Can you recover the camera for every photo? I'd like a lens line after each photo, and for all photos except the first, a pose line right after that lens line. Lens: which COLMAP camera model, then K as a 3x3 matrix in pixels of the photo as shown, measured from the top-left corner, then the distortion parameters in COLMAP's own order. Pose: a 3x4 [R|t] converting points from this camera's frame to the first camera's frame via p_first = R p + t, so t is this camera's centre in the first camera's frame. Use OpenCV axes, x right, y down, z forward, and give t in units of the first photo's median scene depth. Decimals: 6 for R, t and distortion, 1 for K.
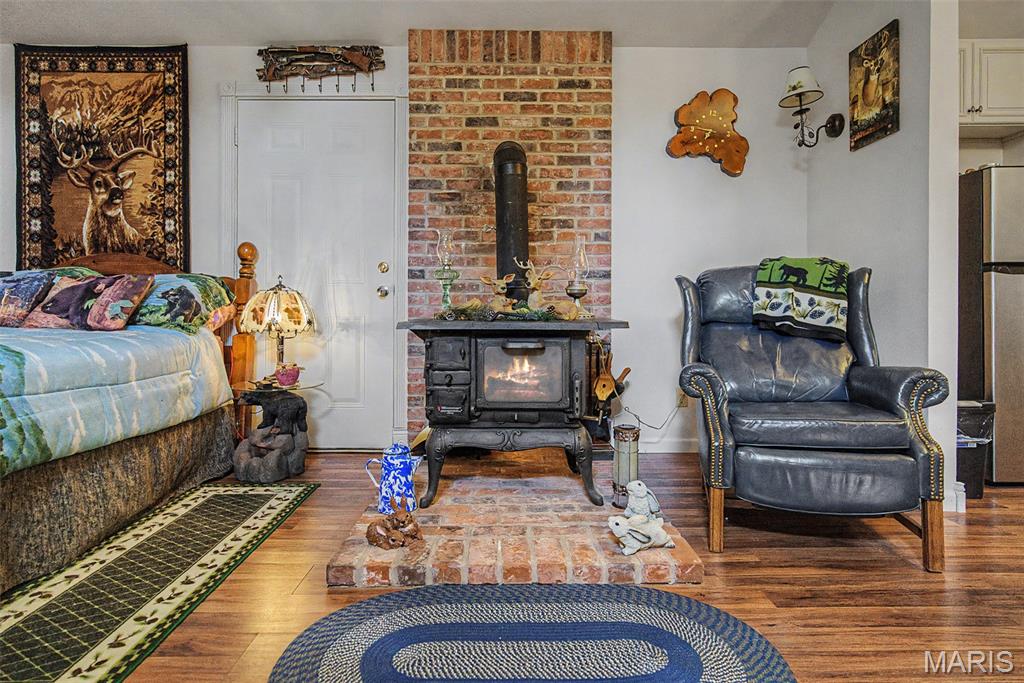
lens RADIAL K [[558.0, 0, 494.1], [0, 558.0, 310.2], [0, 0, 1]] dist [-0.000460, 0.004612]
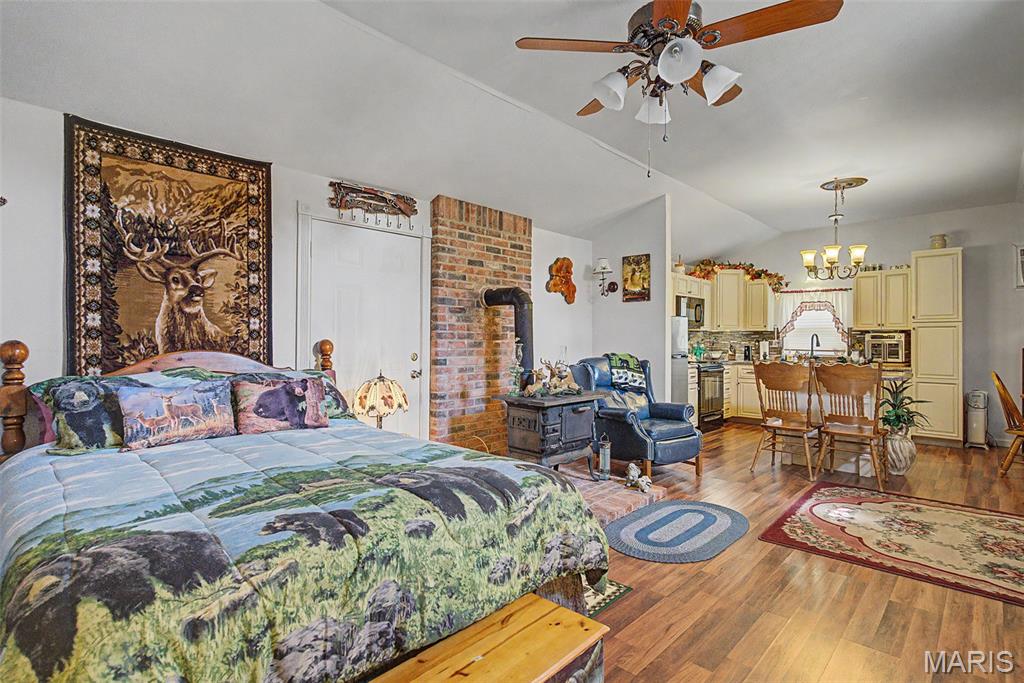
lens RADIAL K [[505.4, 0, 514.2], [0, 505.4, 335.7], [0, 0, 1]] dist [-0.004955, 0.002497]
pose [[0.696709, 0.006447, 0.717325, -0.934818], [-0.001999, 0.999973, -0.007046, -0.122362], [-0.717351, 0.003475, 0.696703, -0.056616]]
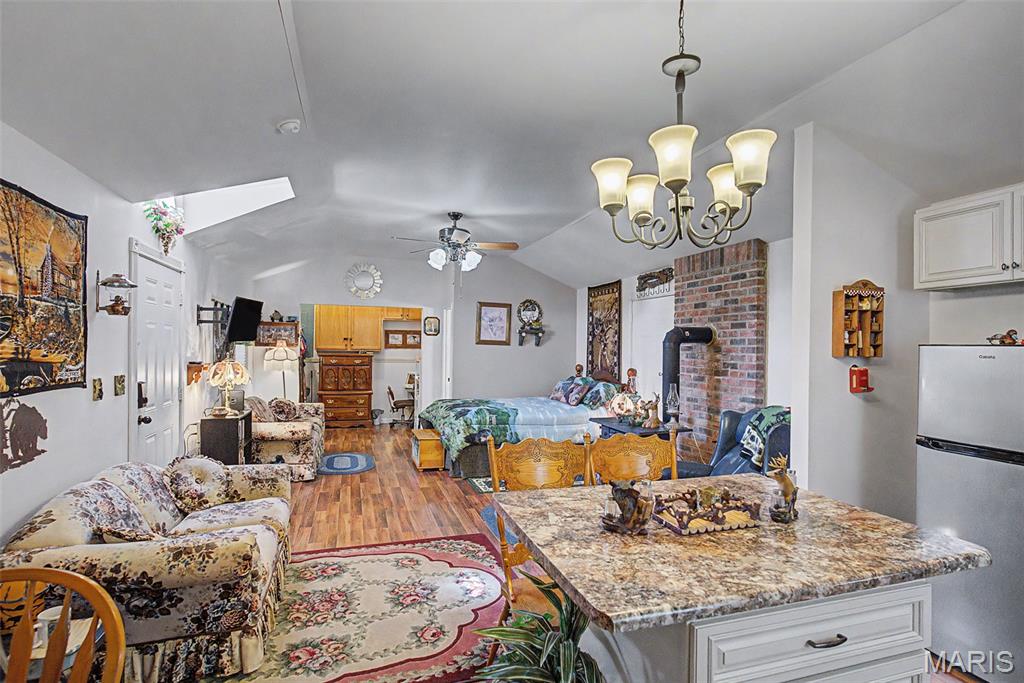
lens RADIAL K [[505.4, 0, 514.9], [0, 505.4, 346.2], [0, 0, 1]] dist [-0.004955, 0.002497]
pose [[0.298859, 0.002102, -0.954295, 1.274054], [-0.012591, 0.999919, -0.001740, -0.196249], [0.954214, 0.012535, 0.298861, -0.015263]]
